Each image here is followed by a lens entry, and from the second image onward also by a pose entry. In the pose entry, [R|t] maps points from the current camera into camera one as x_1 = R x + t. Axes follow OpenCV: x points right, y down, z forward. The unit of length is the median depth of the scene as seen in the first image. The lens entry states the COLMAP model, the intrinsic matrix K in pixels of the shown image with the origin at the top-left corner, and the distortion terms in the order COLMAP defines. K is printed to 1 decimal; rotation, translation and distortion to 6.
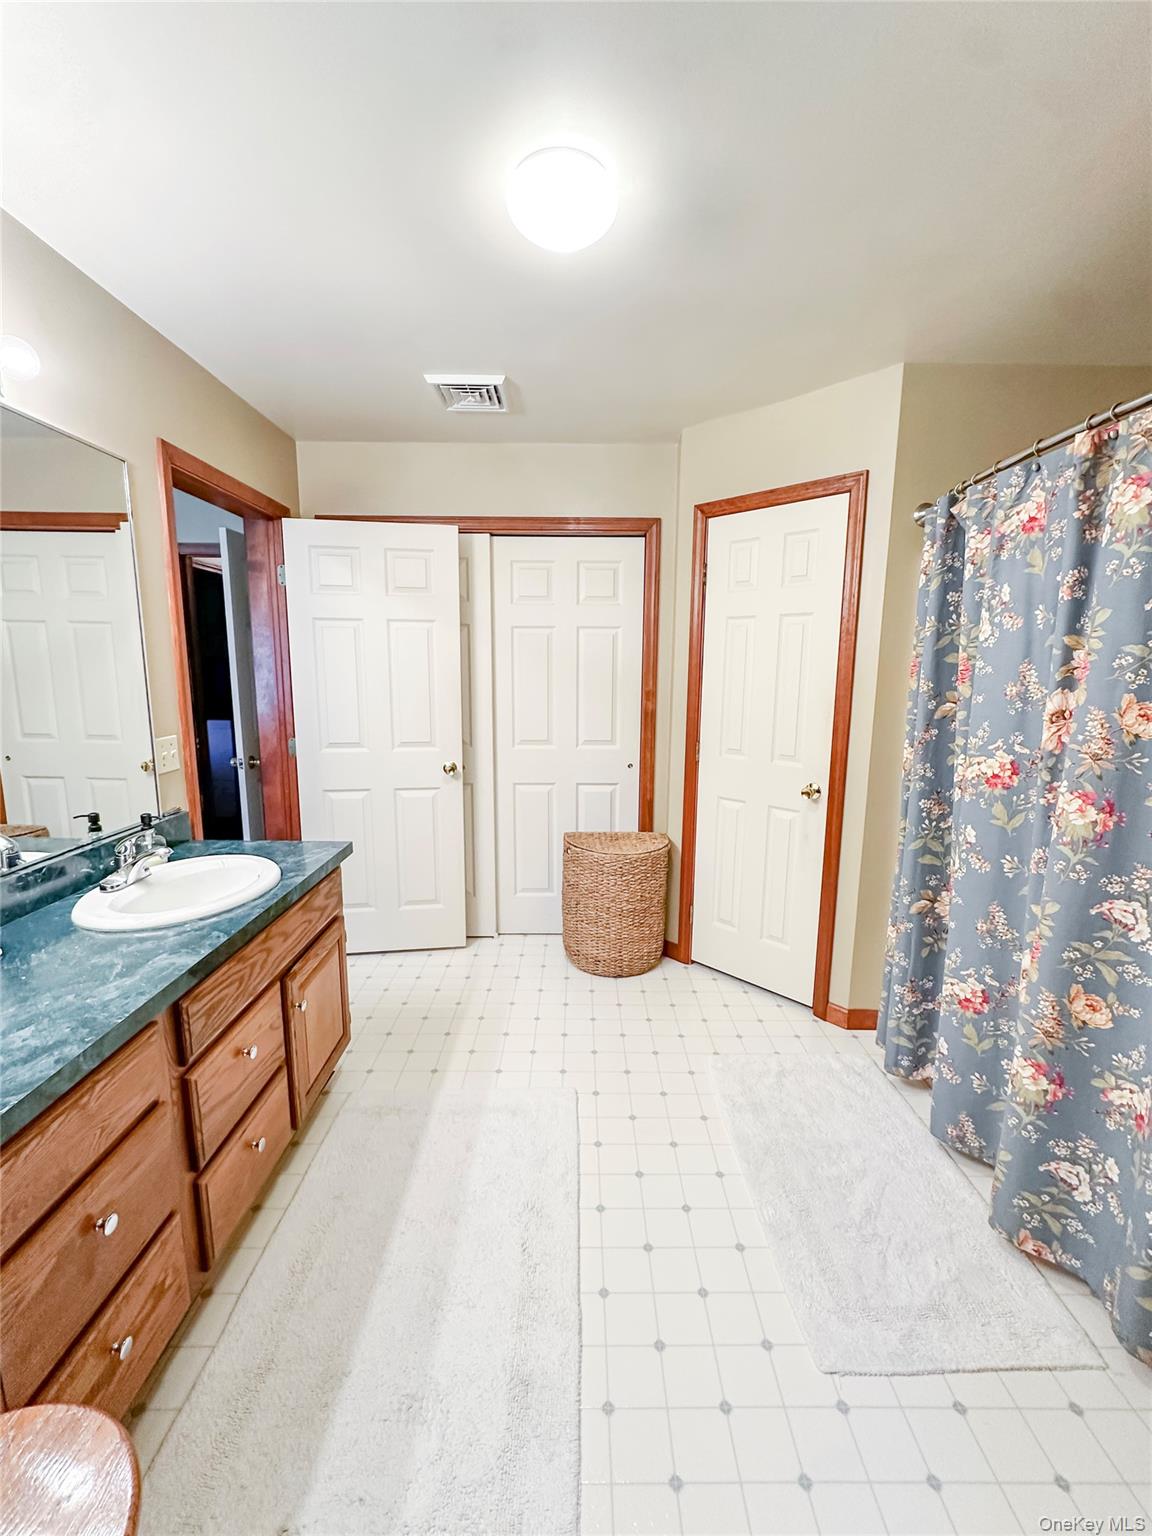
lens RADIAL K [[628.2, 0, 578.8], [0, 628.2, 766.5], [0, 0, 1]] dist [-0.000864, -0.000029]
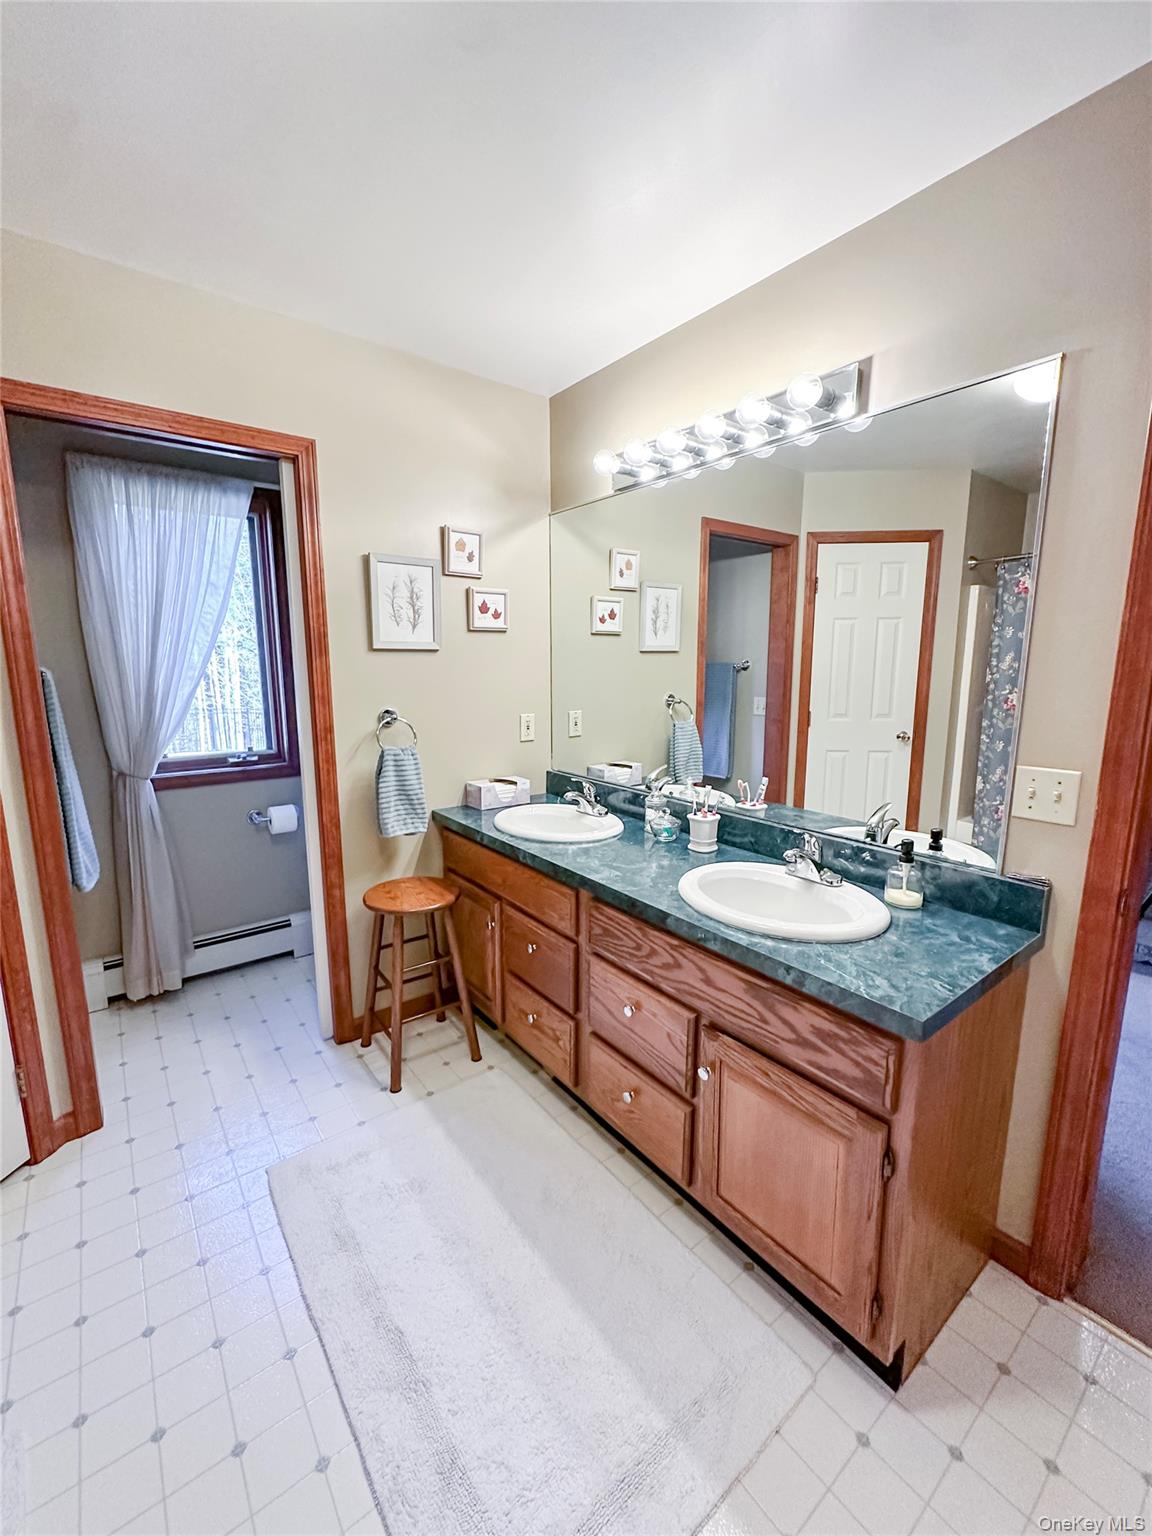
lens RADIAL K [[628.2, 0, 574.2], [0, 628.2, 766.9], [0, 0, 1]] dist [-0.000864, -0.000029]
pose [[-0.797892, 0.094709, -0.595314, 0.151062], [-0.096753, 0.954655, 0.281554, -0.227559], [0.594985, 0.282248, -0.752548, 1.512280]]
